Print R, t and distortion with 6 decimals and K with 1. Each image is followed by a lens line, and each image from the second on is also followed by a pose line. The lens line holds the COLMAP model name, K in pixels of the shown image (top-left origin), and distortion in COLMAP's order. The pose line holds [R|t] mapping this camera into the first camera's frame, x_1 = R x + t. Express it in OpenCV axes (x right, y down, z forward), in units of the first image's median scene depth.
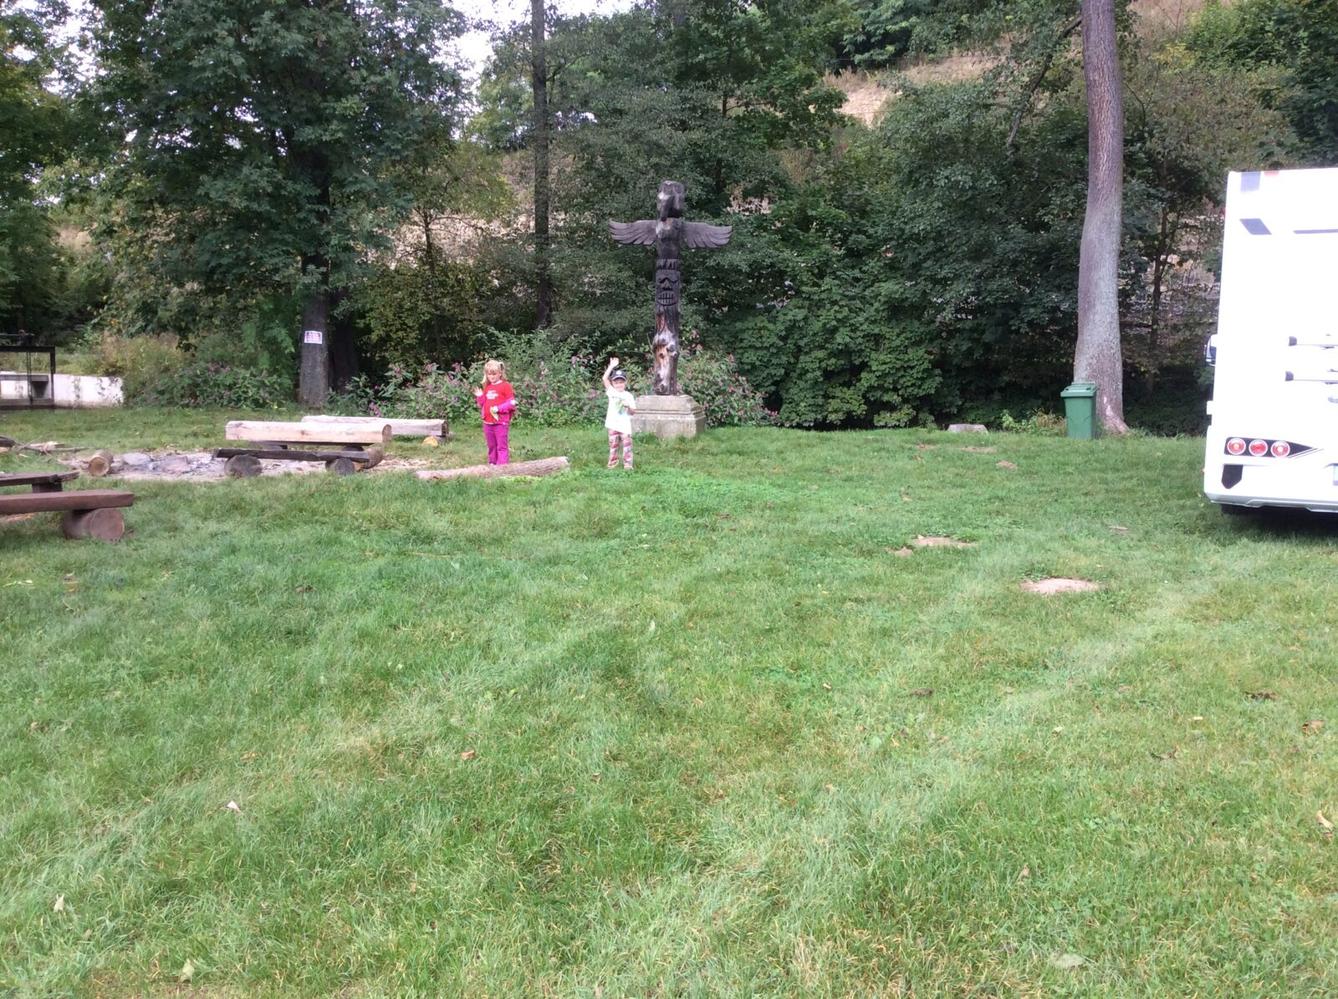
lens RADIAL K [[1184.6, 0, 675.4], [0, 1184.6, 496.0], [0, 0, 1]] dist [0.108828, -0.213594]
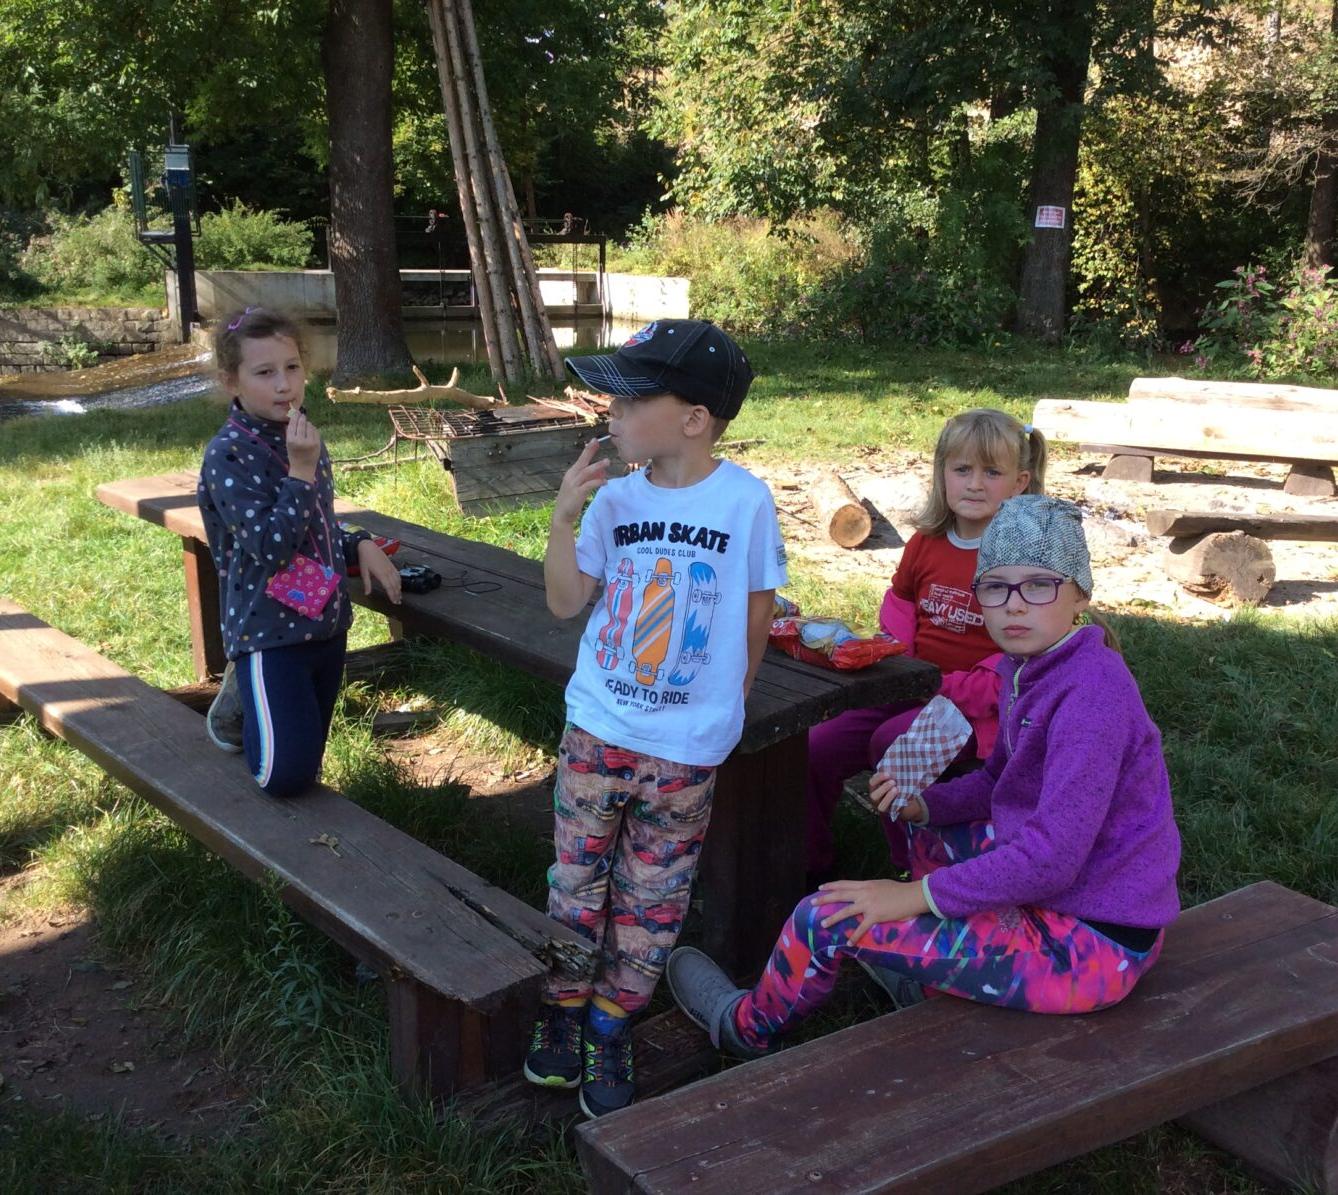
lens RADIAL K [[1438.2, 0, 669.0], [0, 1438.2, 597.5], [0, 0, 1]] dist [0.105910, -0.209094]
pose [[0.916125, 0.092275, -0.390130, -0.124163], [-0.043833, 0.990371, 0.131316, -0.023623], [0.398490, -0.103201, 0.911348, 0.188193]]
